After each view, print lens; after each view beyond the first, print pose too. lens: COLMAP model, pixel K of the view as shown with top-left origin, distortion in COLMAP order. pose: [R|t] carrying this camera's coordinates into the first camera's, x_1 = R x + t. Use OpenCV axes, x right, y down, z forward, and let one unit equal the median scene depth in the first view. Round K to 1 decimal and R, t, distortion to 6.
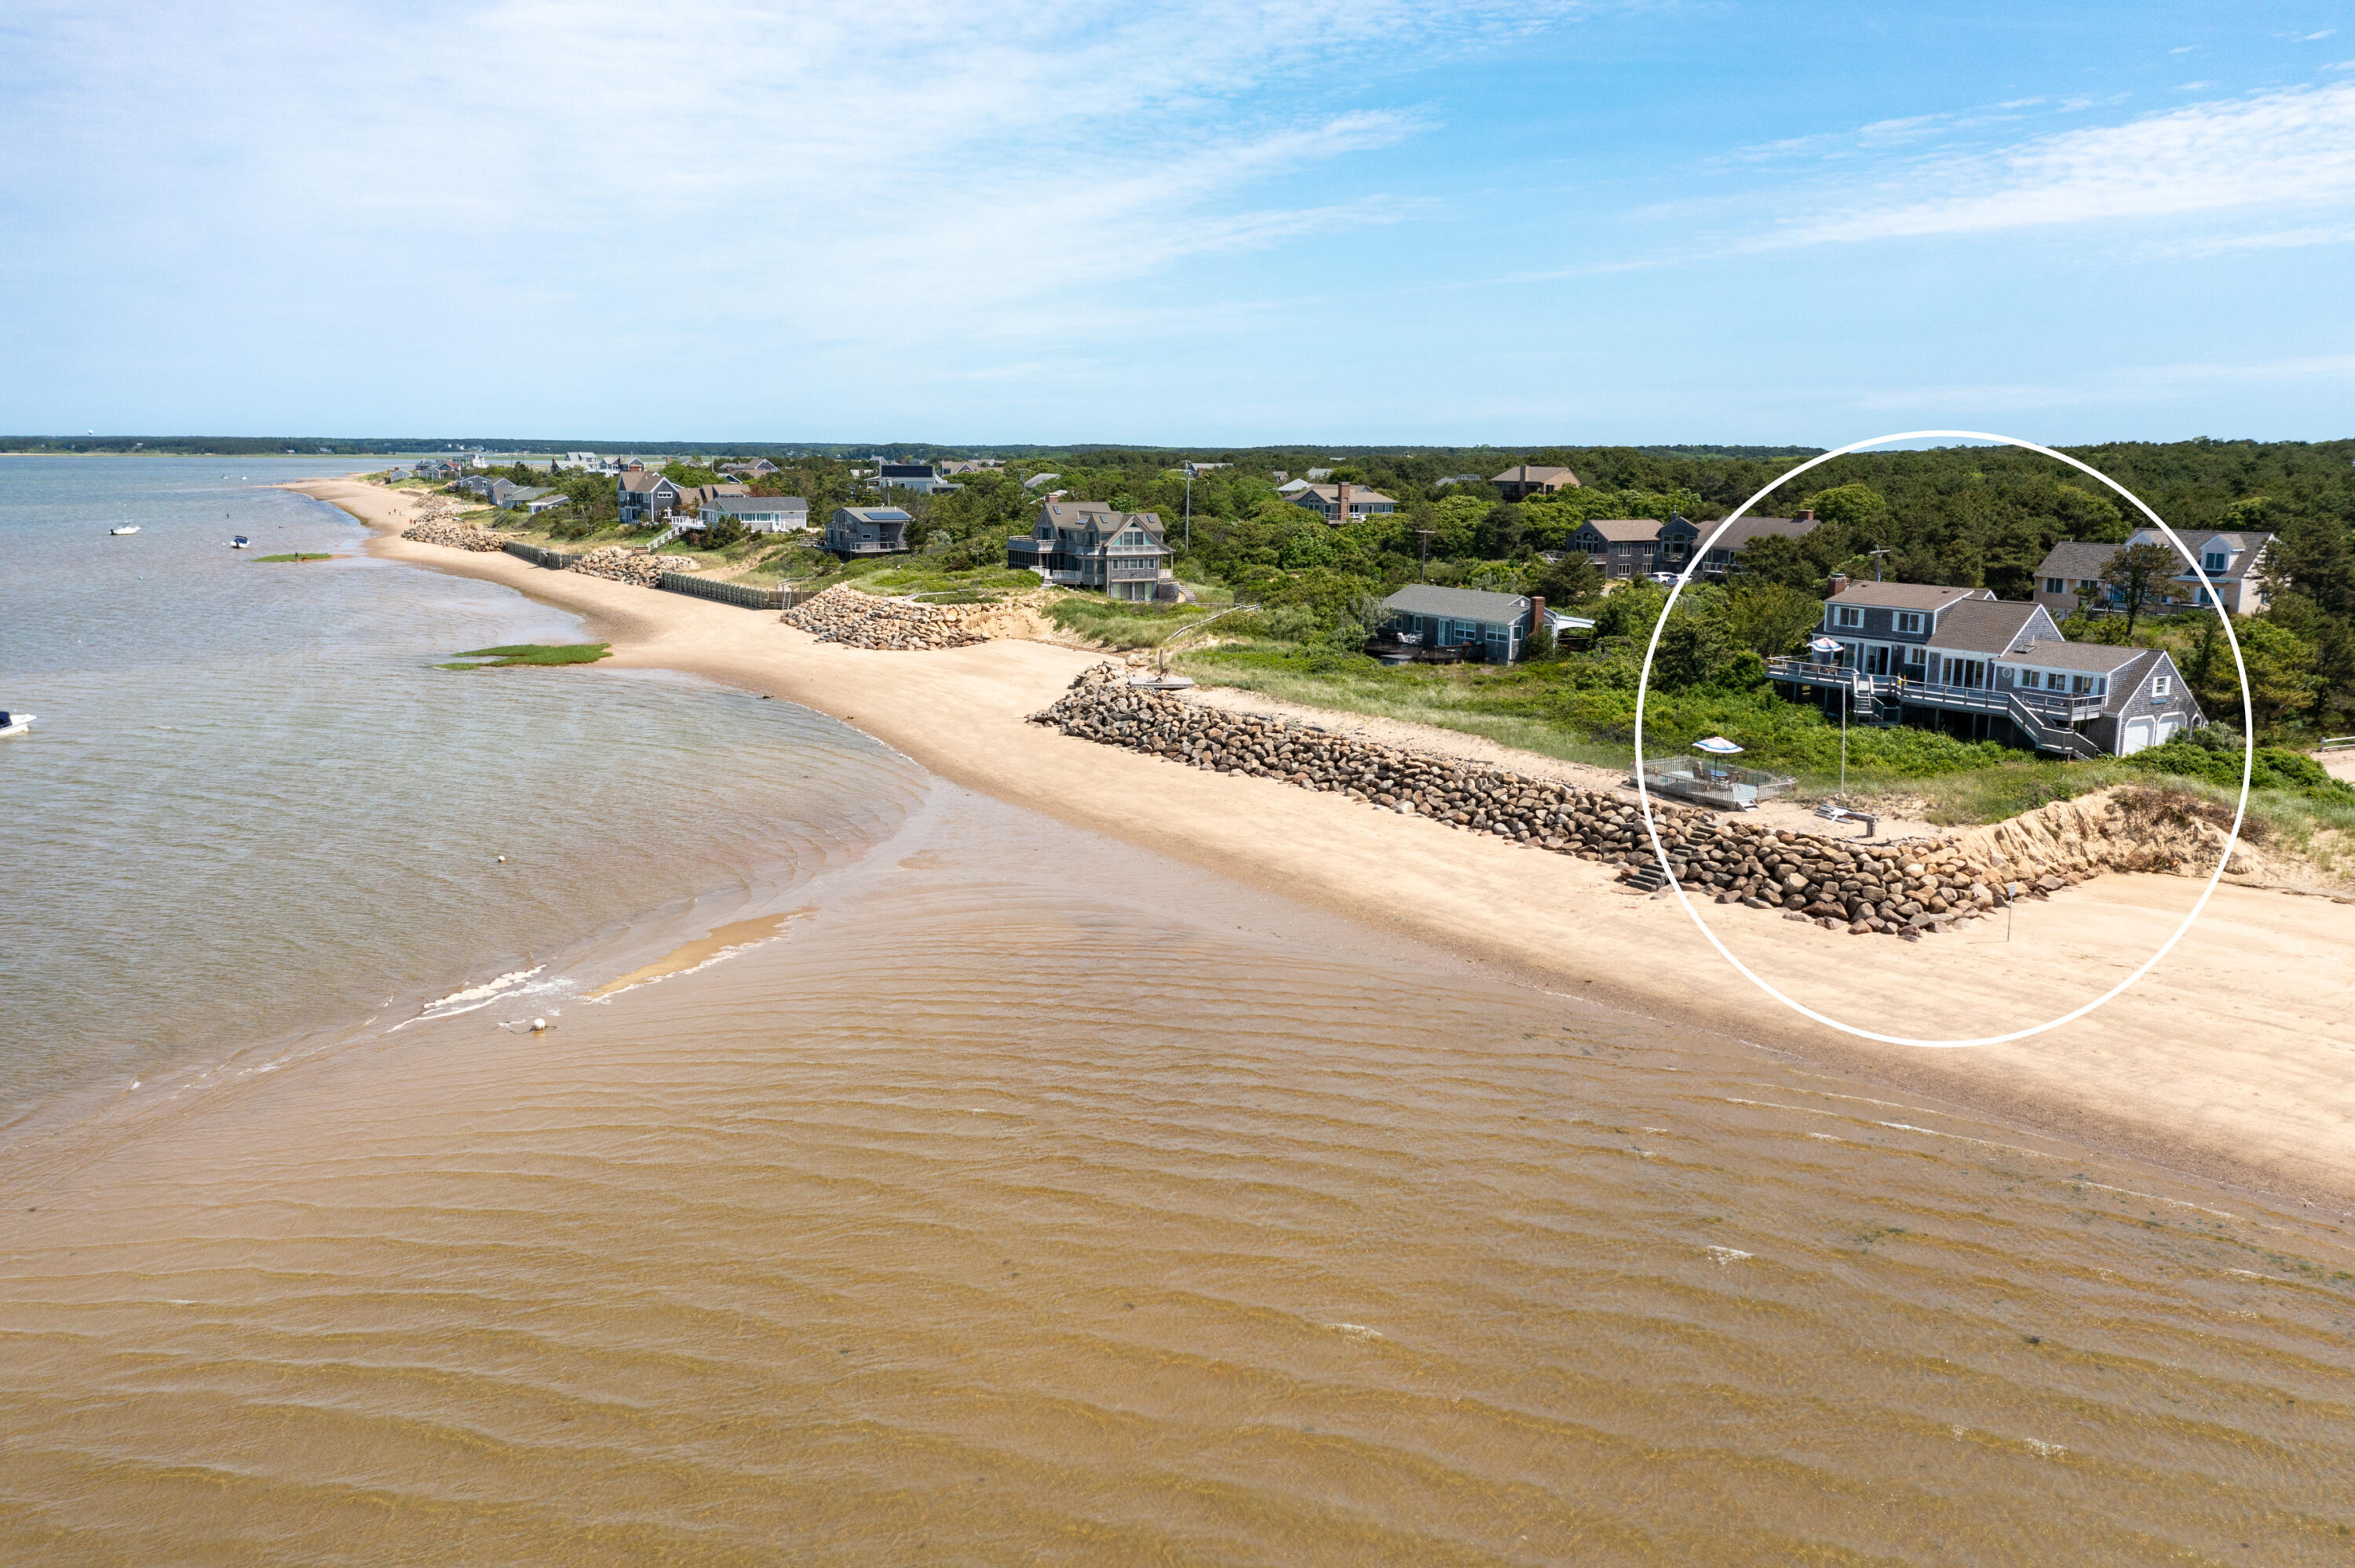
lens RADIAL K [[1877.7, 0, 1250.4], [0, 1877.7, 783.5], [0, 0, 1]] dist [-0.010650, 0.003764]
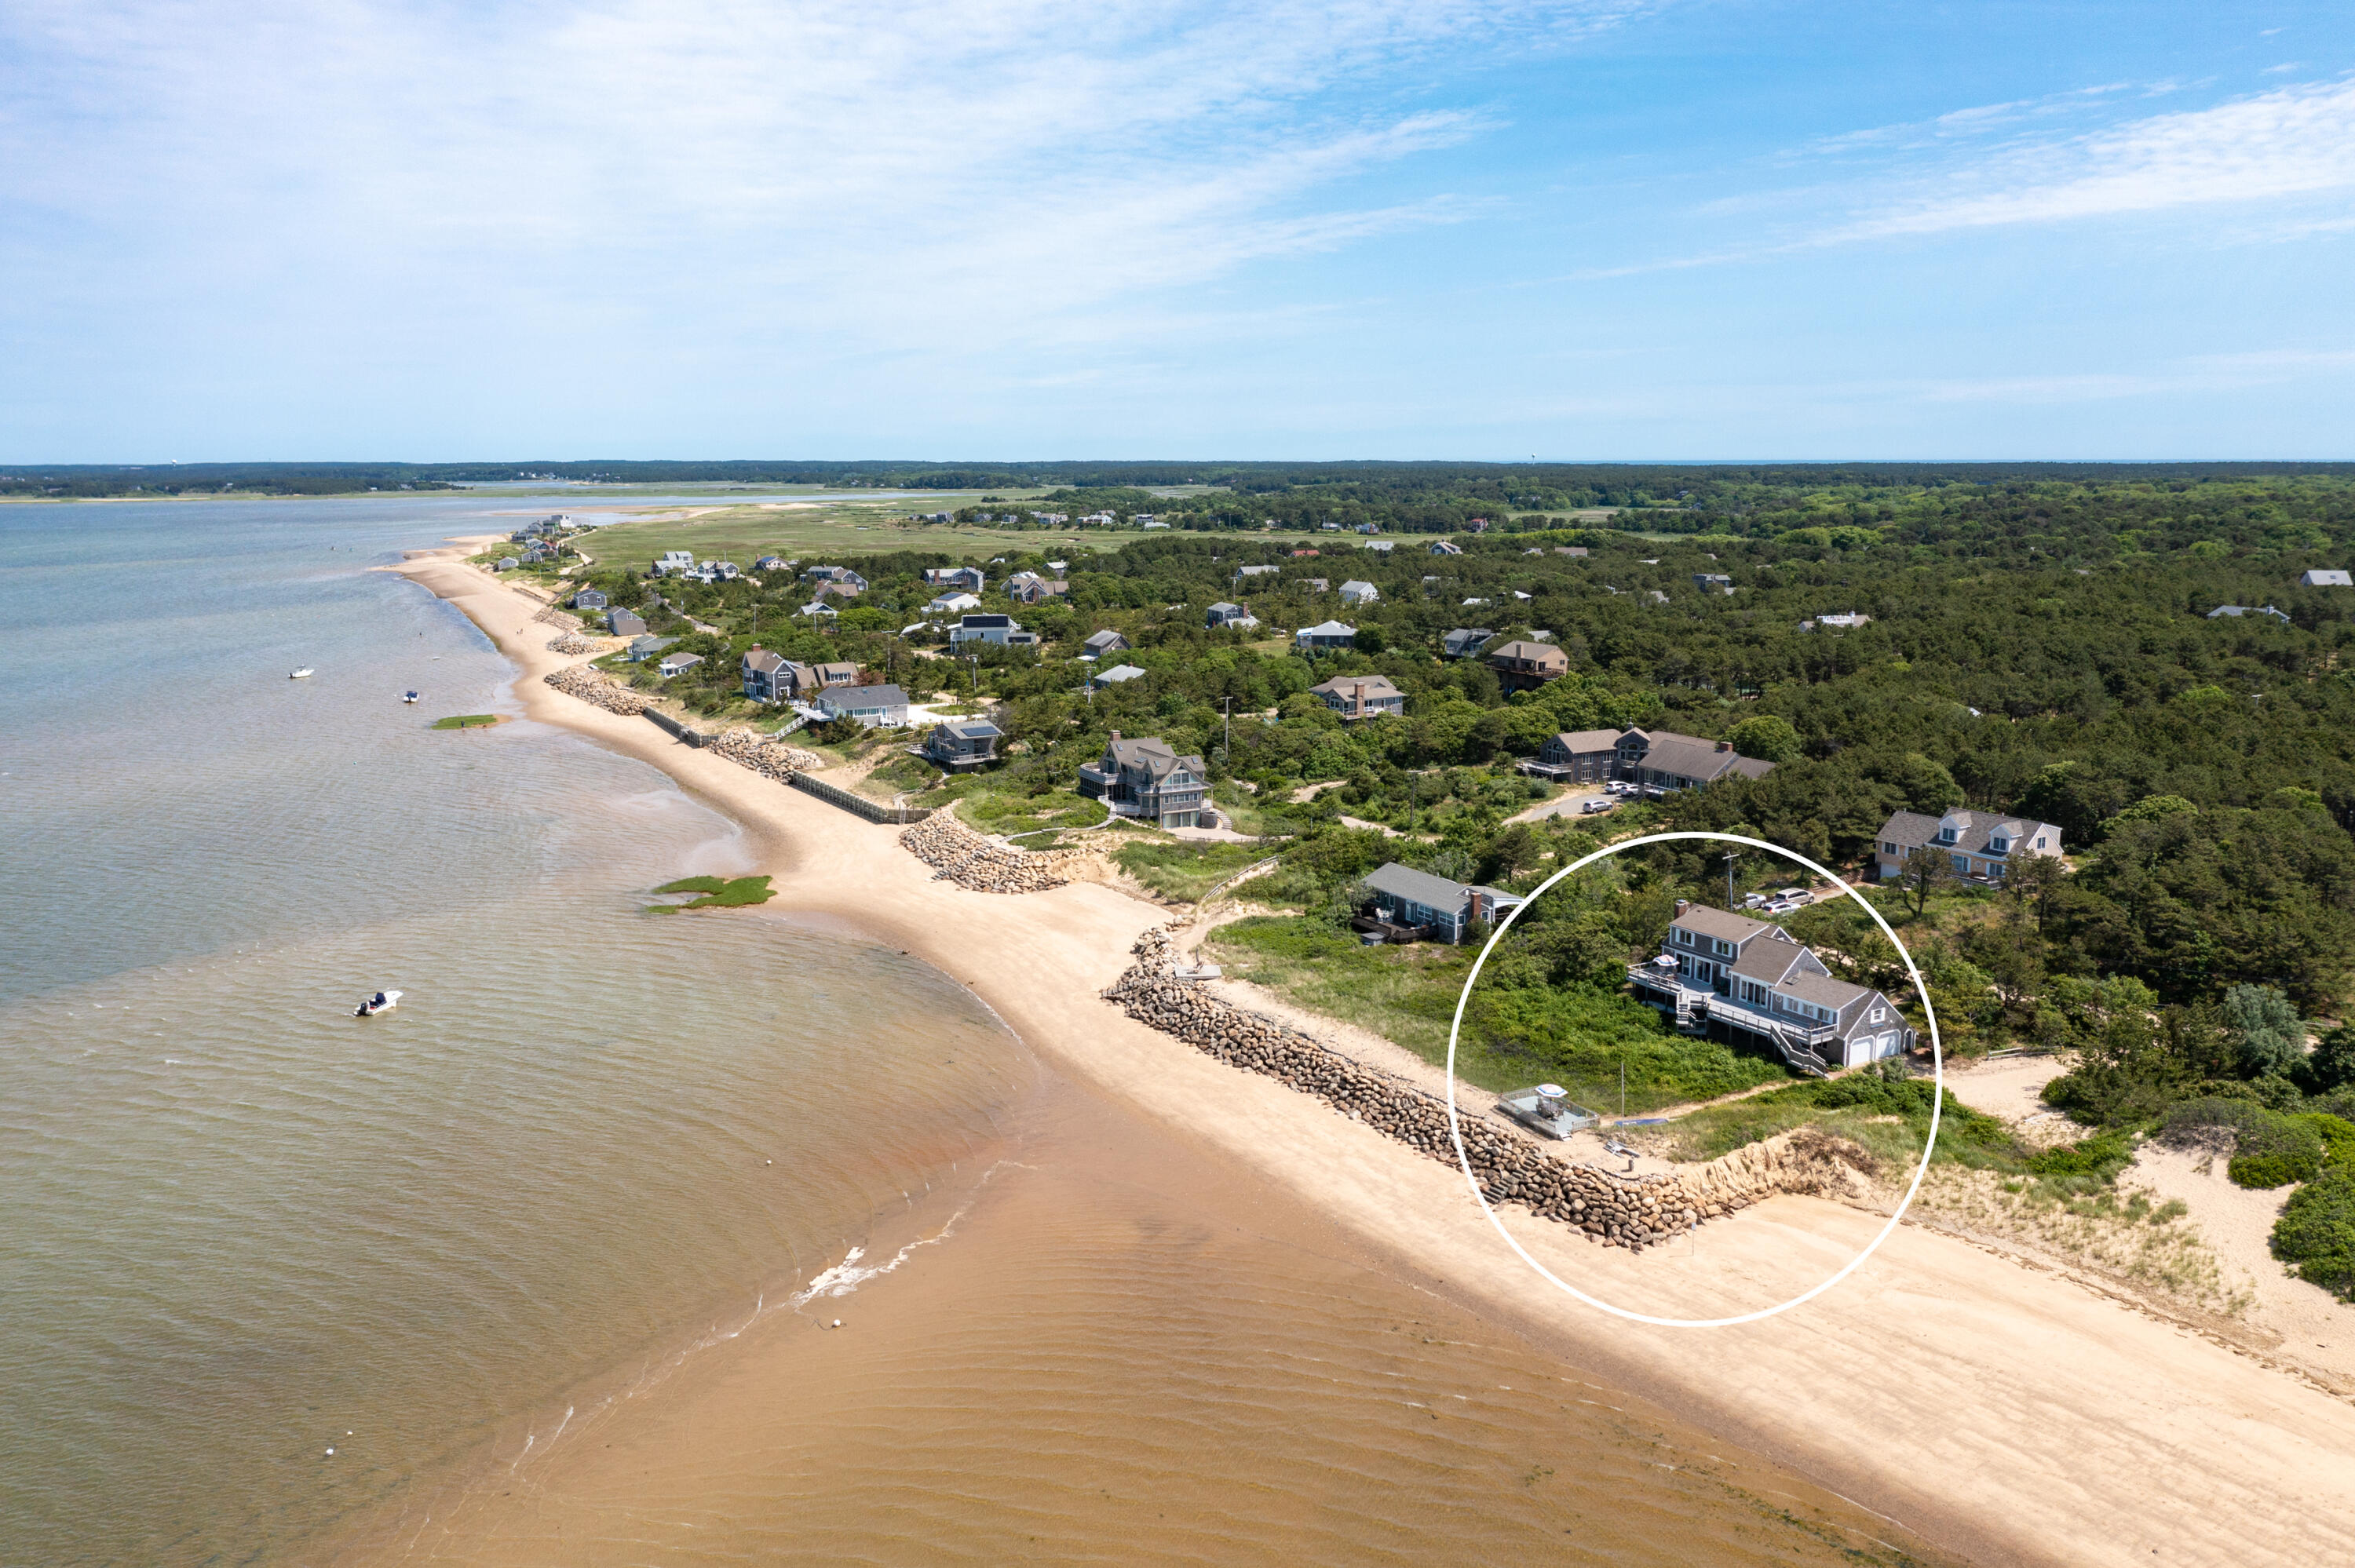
lens RADIAL K [[1987.0, 0, 1275.7], [0, 1987.0, 727.8], [0, 0, 1]] dist [-0.017865, 0.014490]
pose [[0.999751, -0.005204, -0.021689, 0.045637], [0.005104, 0.999976, -0.004681, -0.241801], [0.021713, 0.004569, 0.999754, -0.496988]]
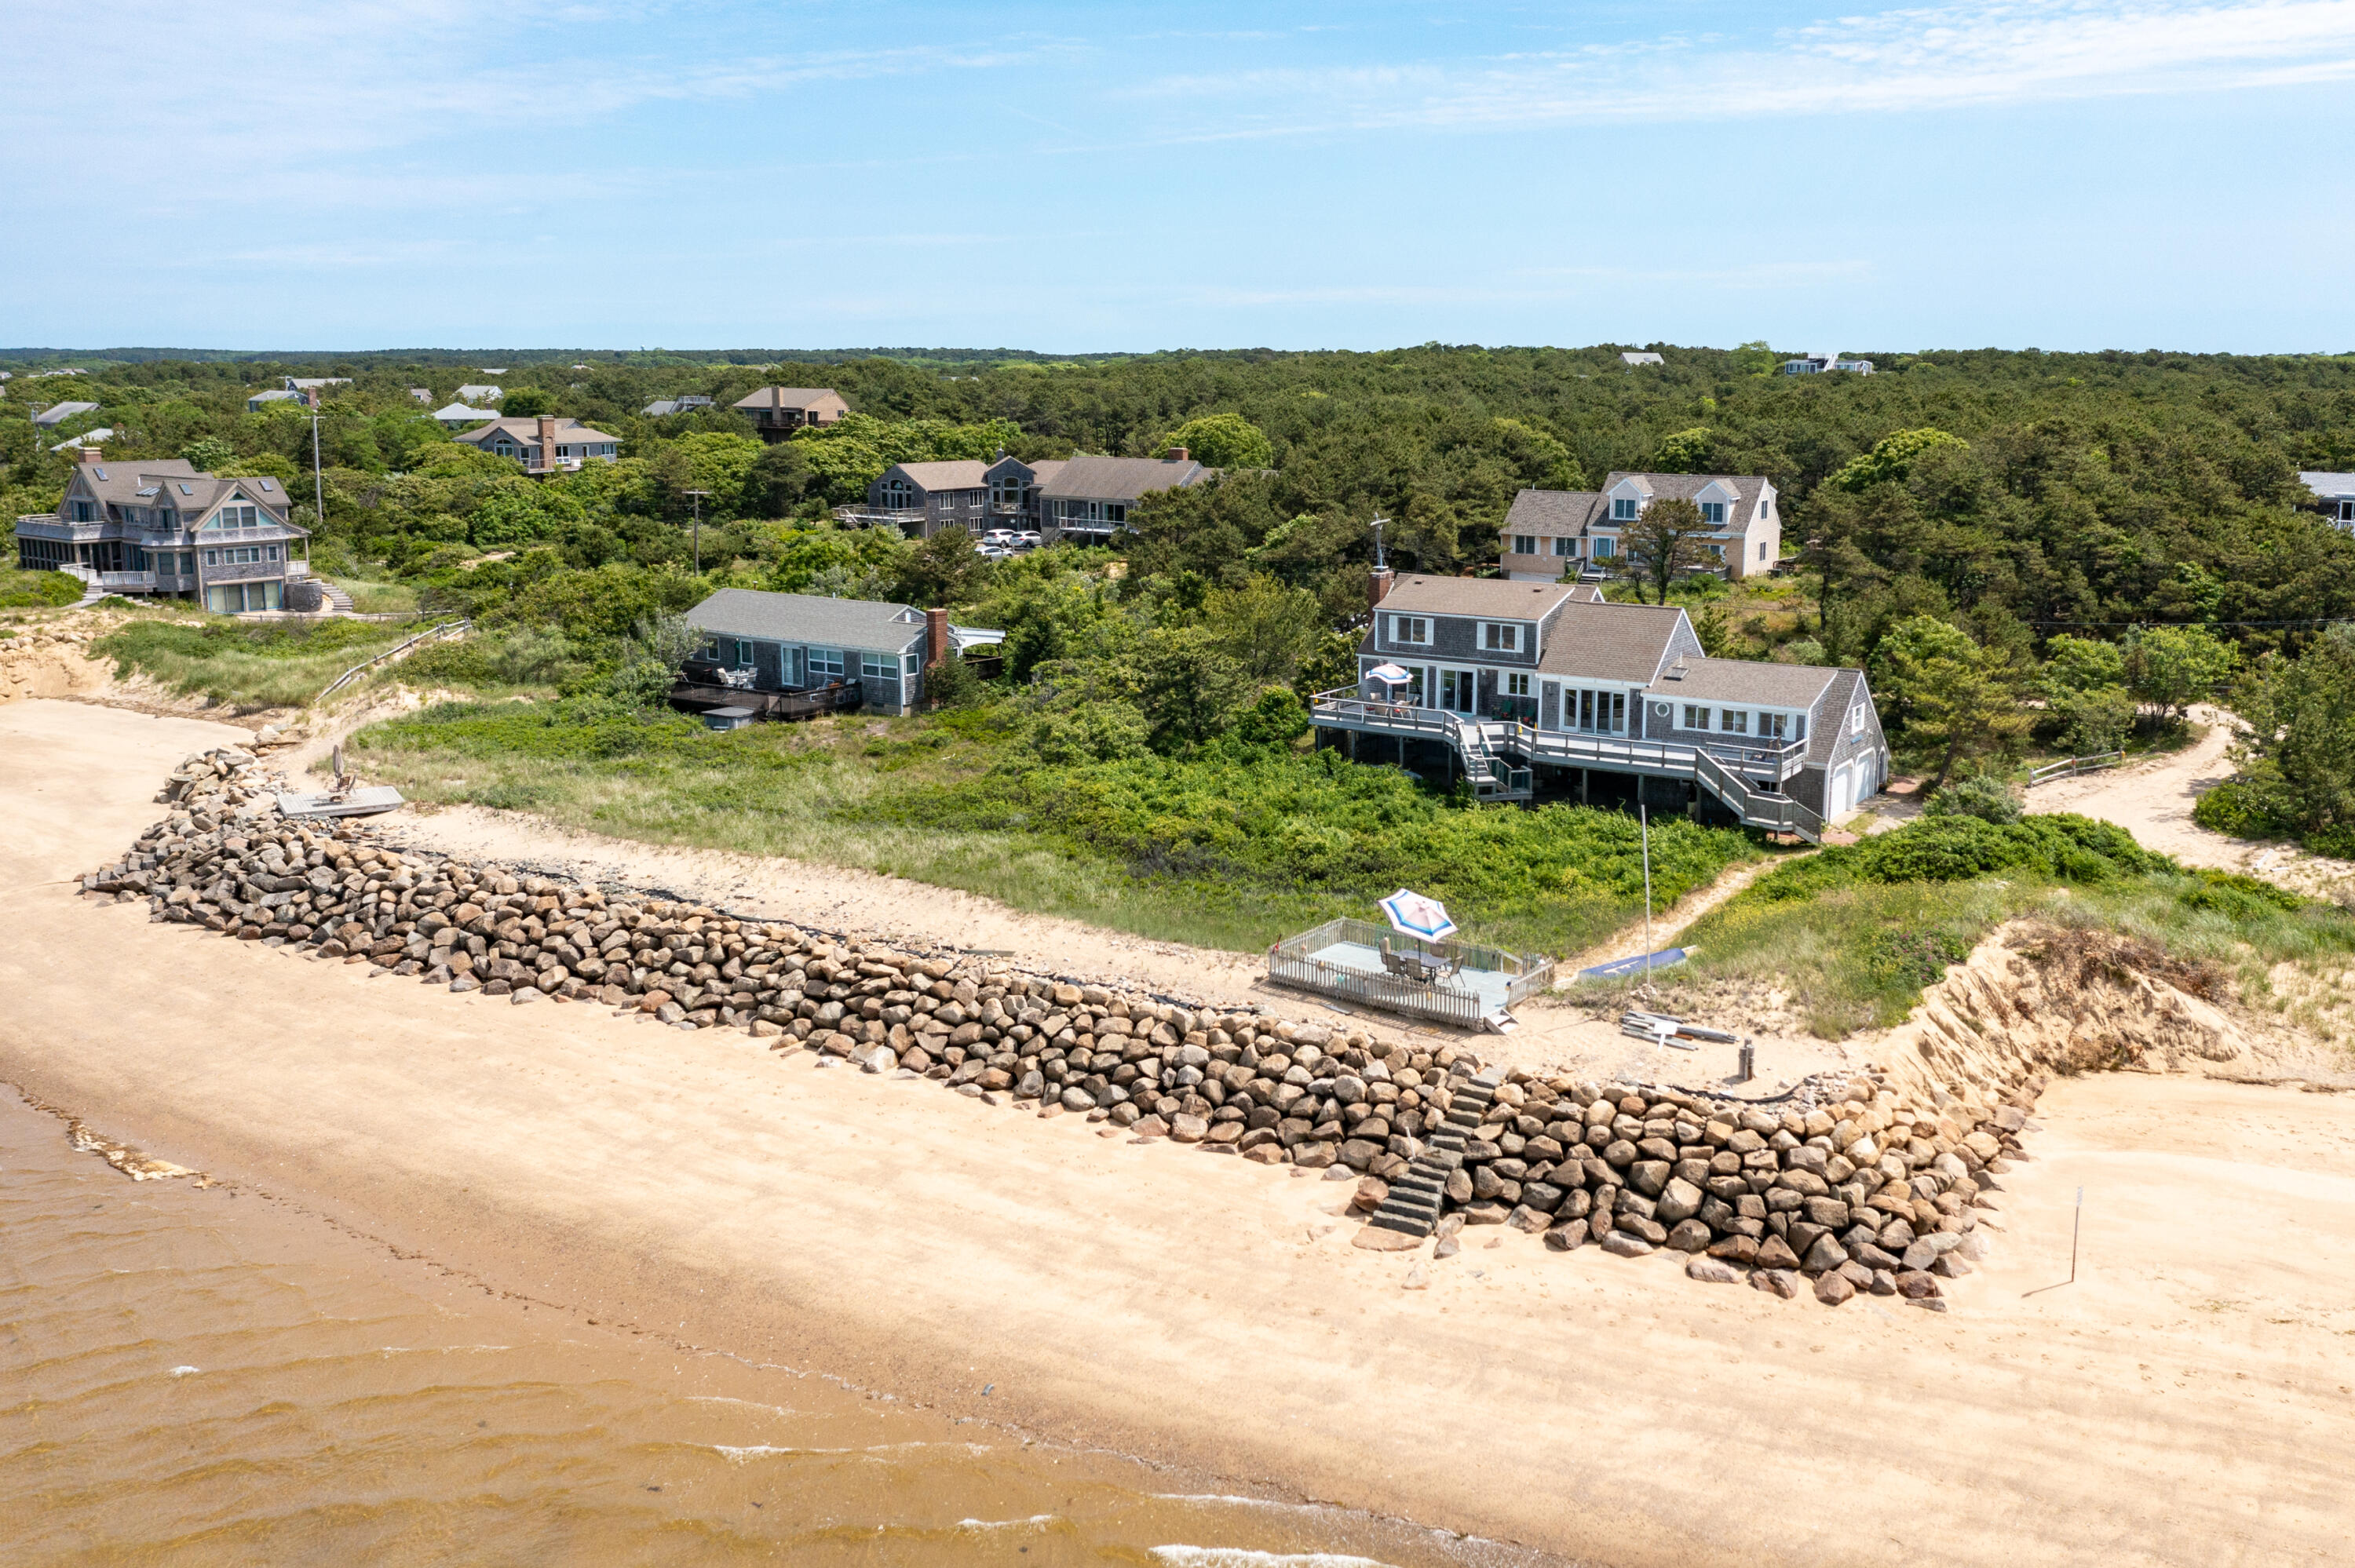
lens RADIAL K [[1987.0, 0, 1275.7], [0, 1987.0, 727.8], [0, 0, 1]] dist [-0.017865, 0.014490]
pose [[0.907584, -0.079392, 0.412297, -0.038056], [0.073860, 0.996836, 0.029362, -0.078218], [-0.413324, 0.003803, 0.910576, 0.343148]]
